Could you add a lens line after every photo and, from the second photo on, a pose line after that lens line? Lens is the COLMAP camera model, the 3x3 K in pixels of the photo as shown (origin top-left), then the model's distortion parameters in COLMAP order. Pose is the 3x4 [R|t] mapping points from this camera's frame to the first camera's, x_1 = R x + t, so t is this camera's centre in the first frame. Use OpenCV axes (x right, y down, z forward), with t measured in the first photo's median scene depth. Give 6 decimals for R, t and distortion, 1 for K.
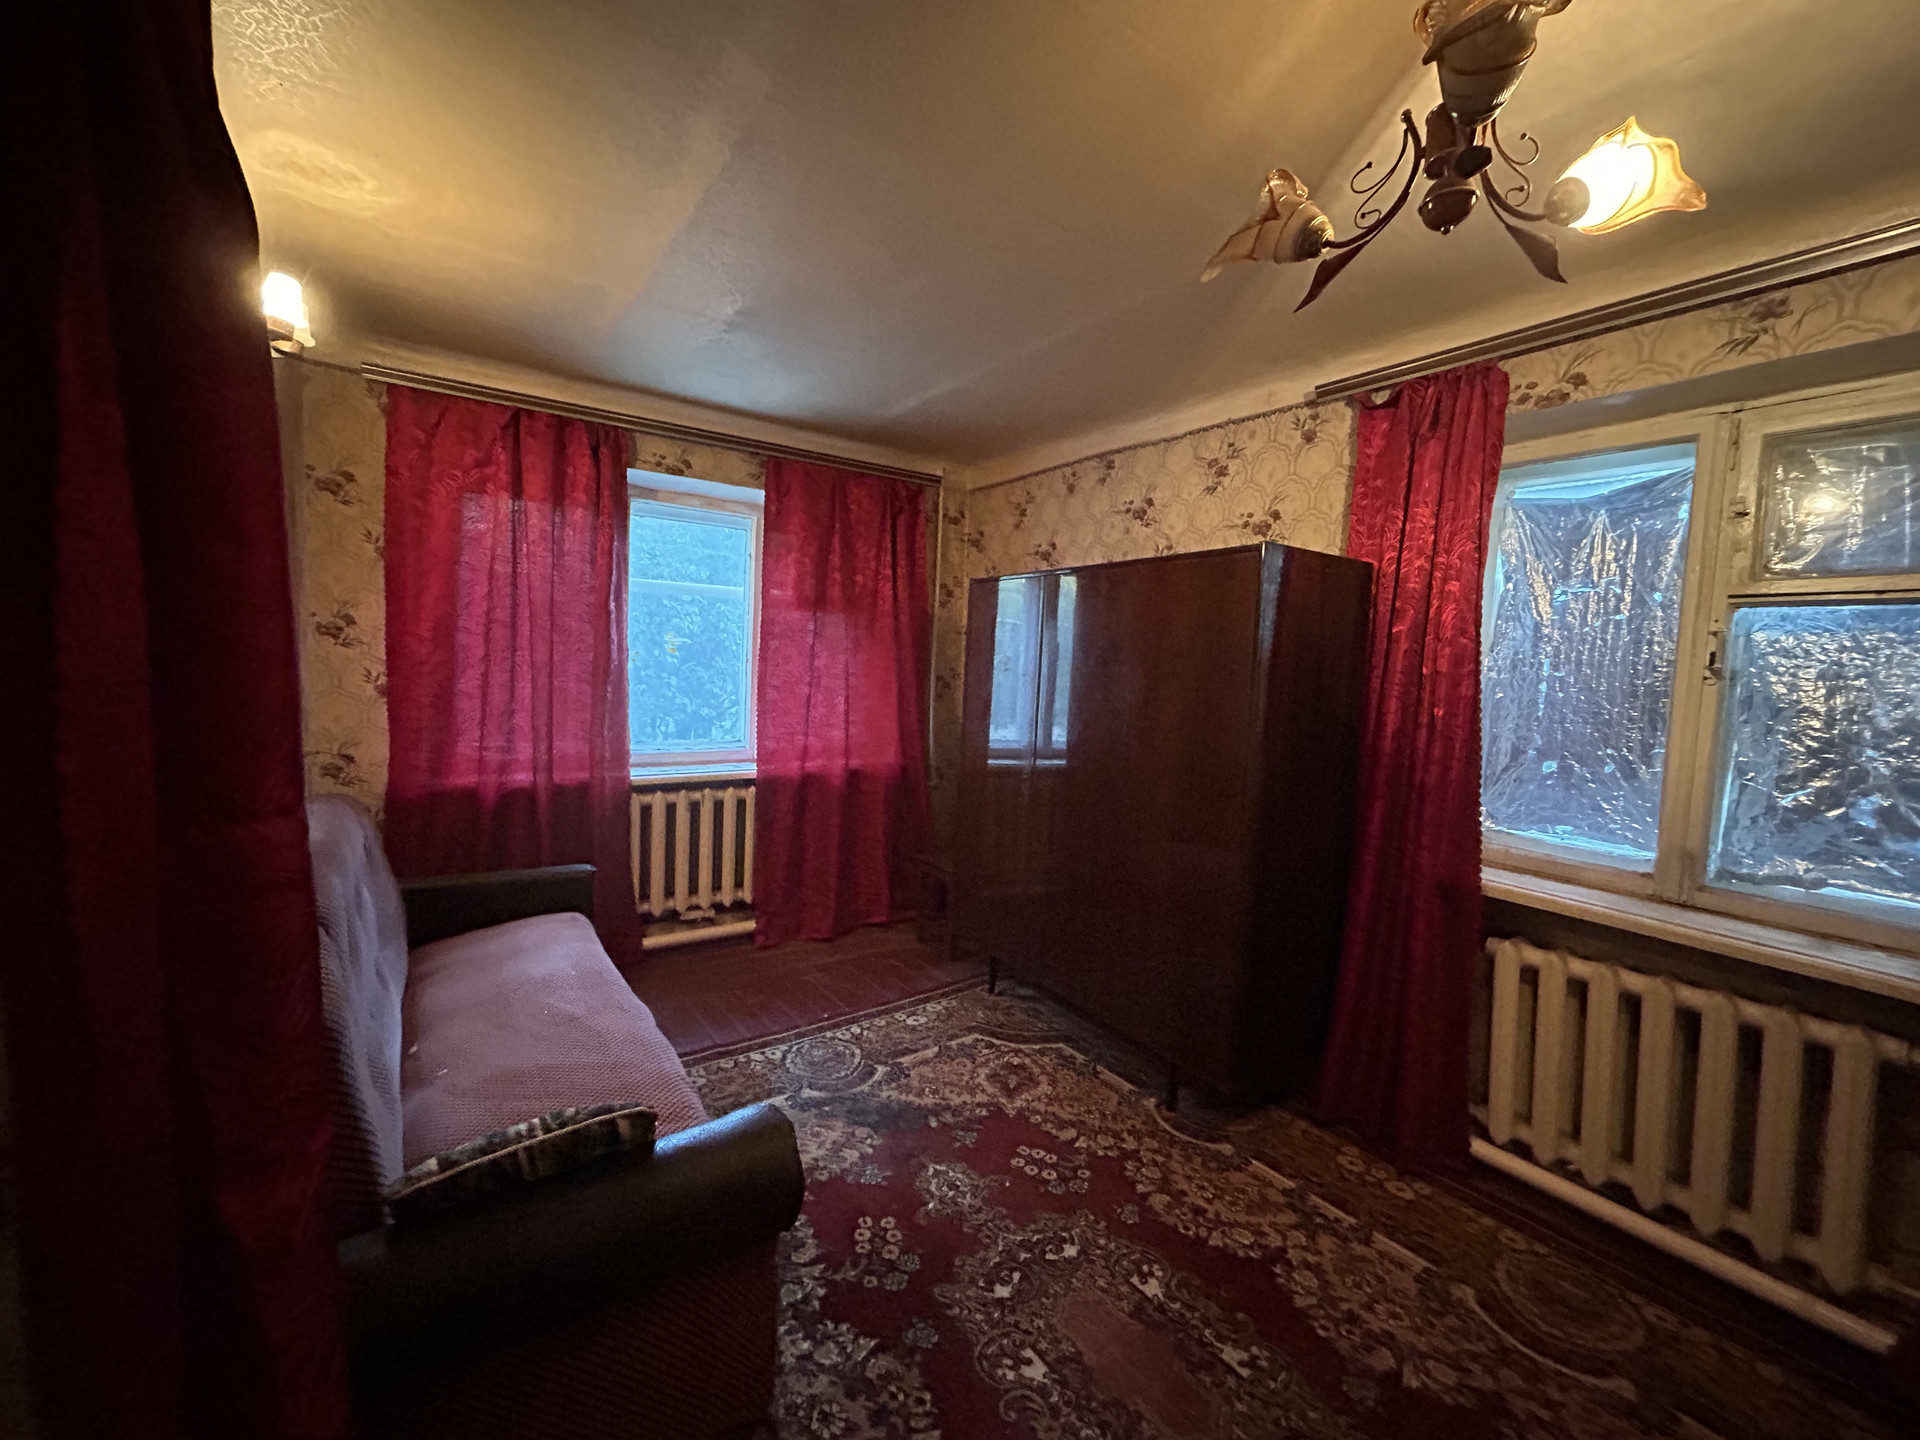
lens RADIAL K [[776.2, 0, 956.1], [0, 776.2, 712.7], [0, 0, 1]] dist [-0.004387, 0.001415]
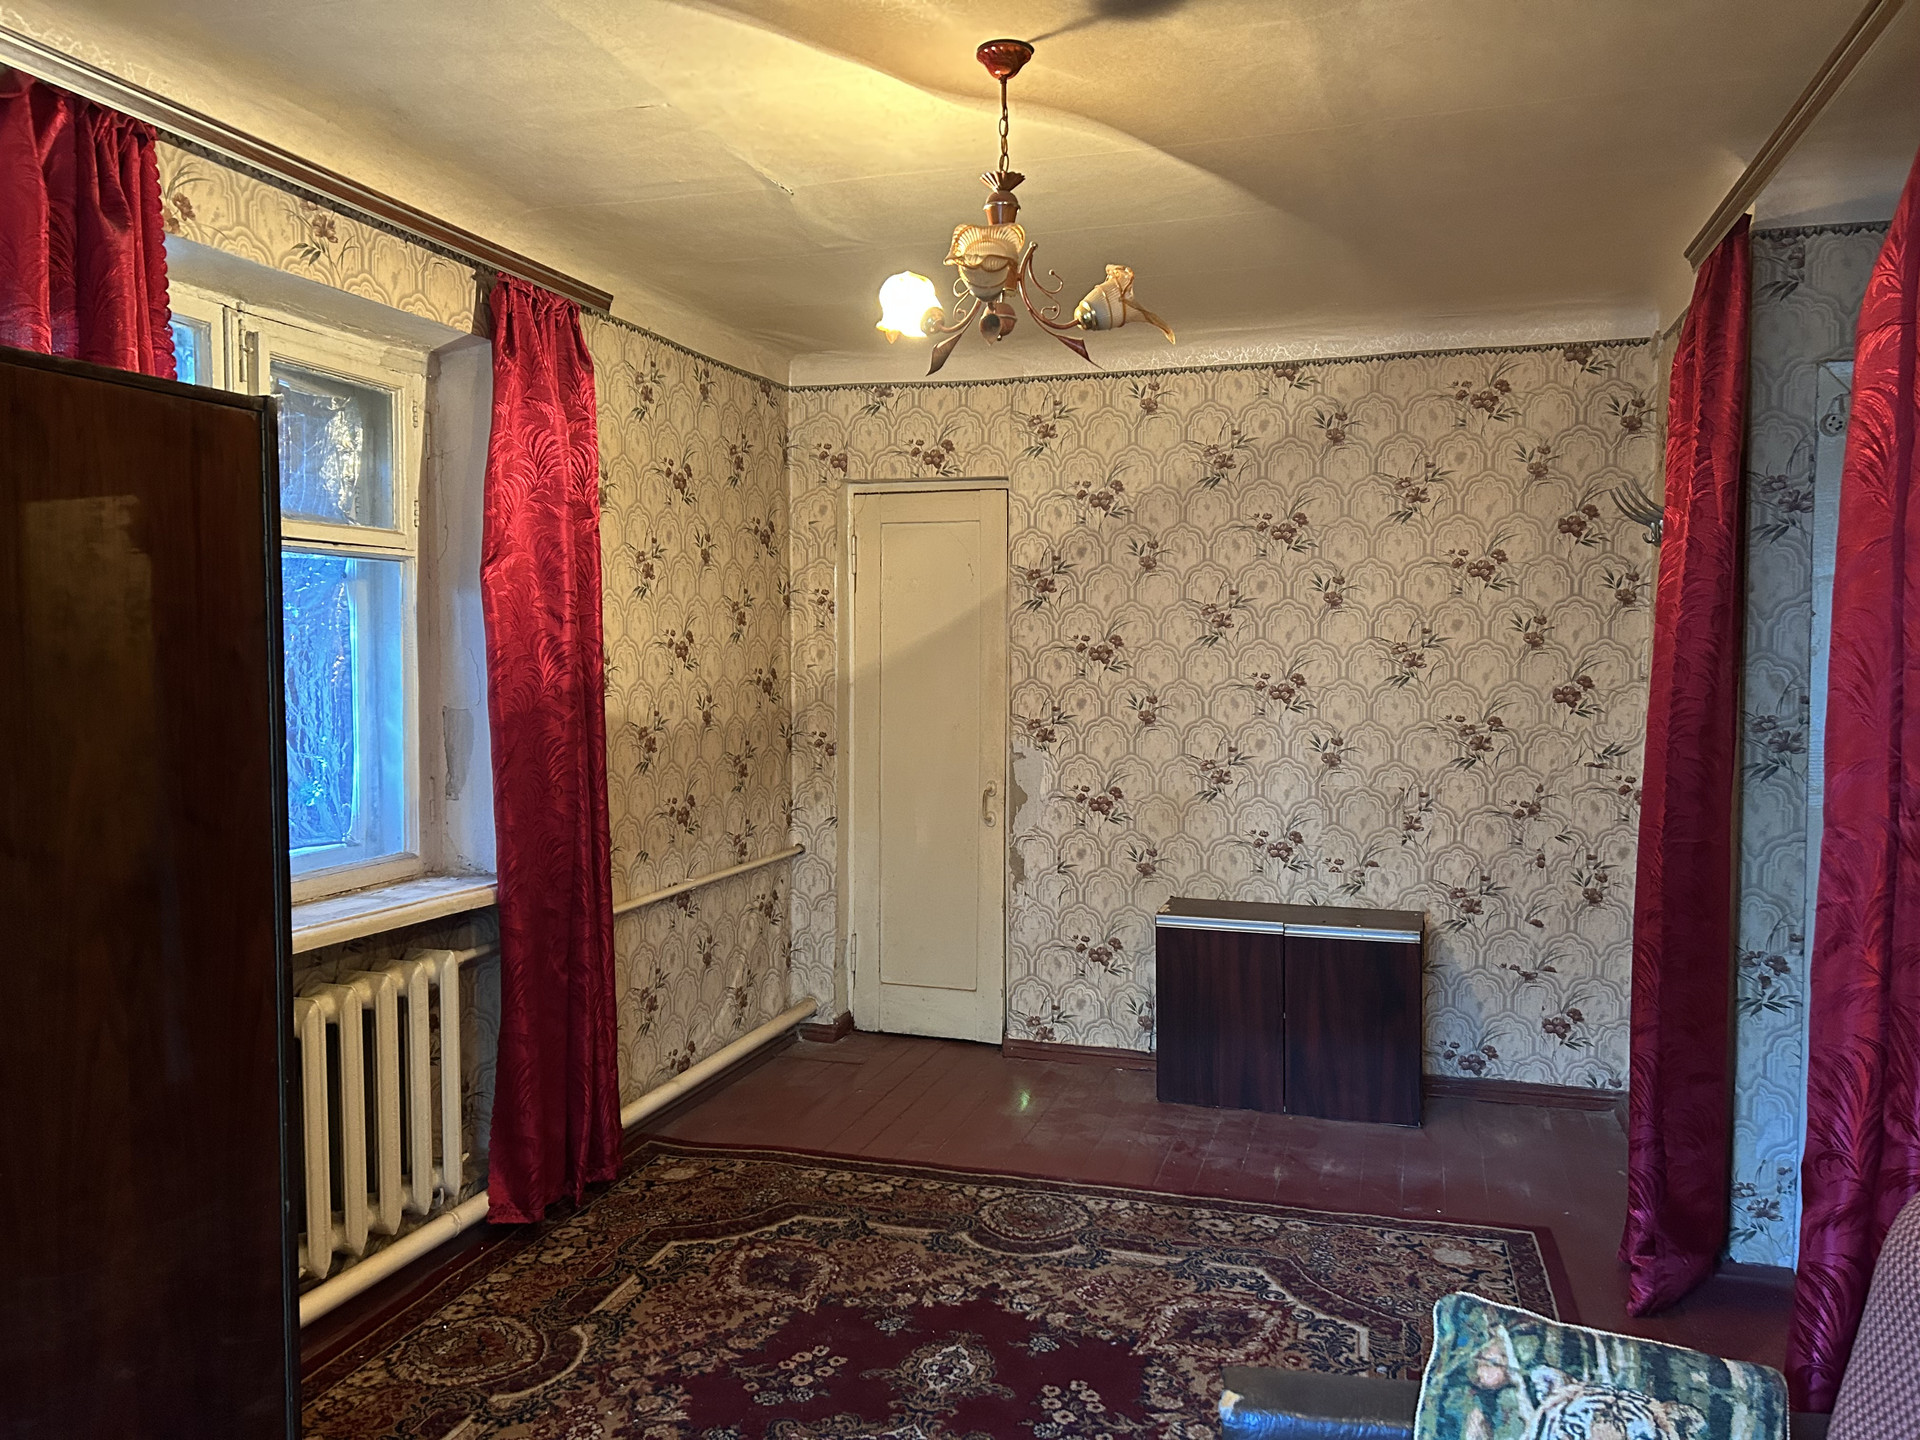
lens RADIAL K [[1438.1, 0, 968.5], [0, 1438.1, 711.0], [0, 0, 1]] dist [0.036270, -0.042536]
pose [[-0.612110, -0.079368, 0.786780, -0.494938], [0.019956, 0.993083, 0.115705, -0.086764], [-0.790521, 0.086525, -0.606292, 0.926180]]
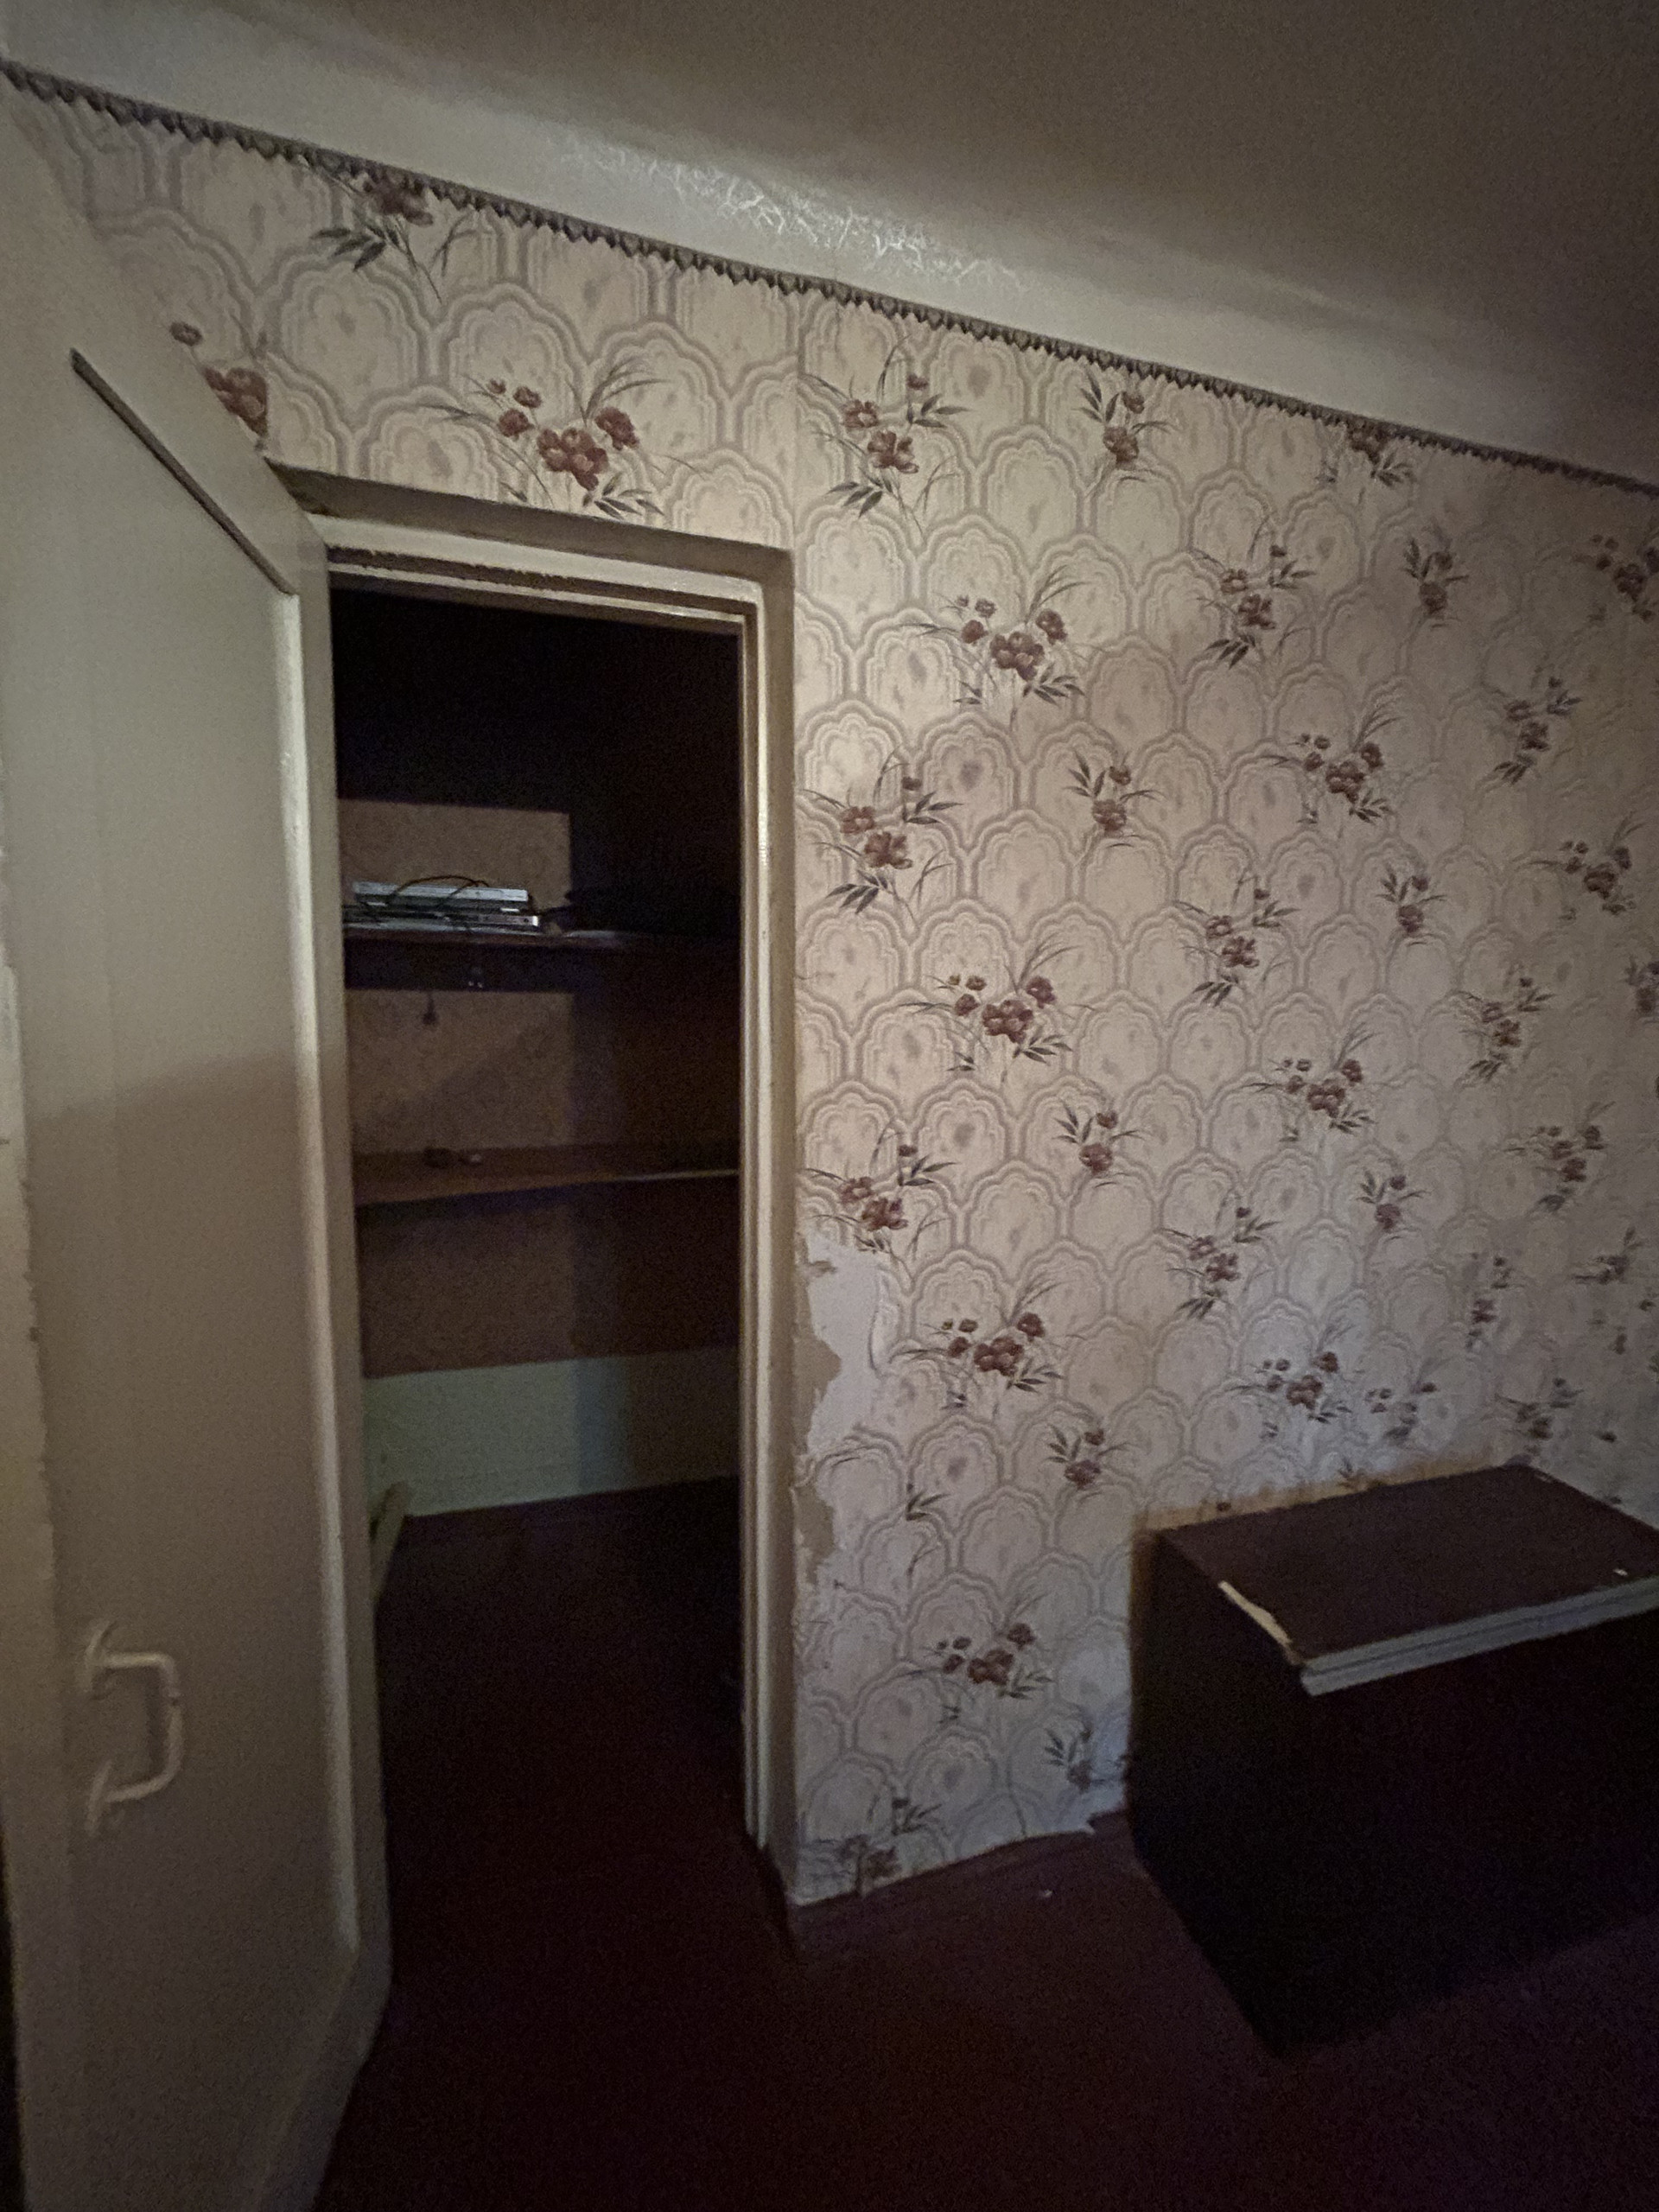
lens RADIAL K [[894.3, 0, 827.5], [0, 894.3, 1098.1], [0, 0, 1]] dist [-0.004387, 0.001415]
pose [[-0.951406, -0.085227, 0.295911, 0.705682], [-0.033939, 0.984104, 0.174320, 0.009058], [-0.306064, 0.155807, -0.939175, 0.229728]]
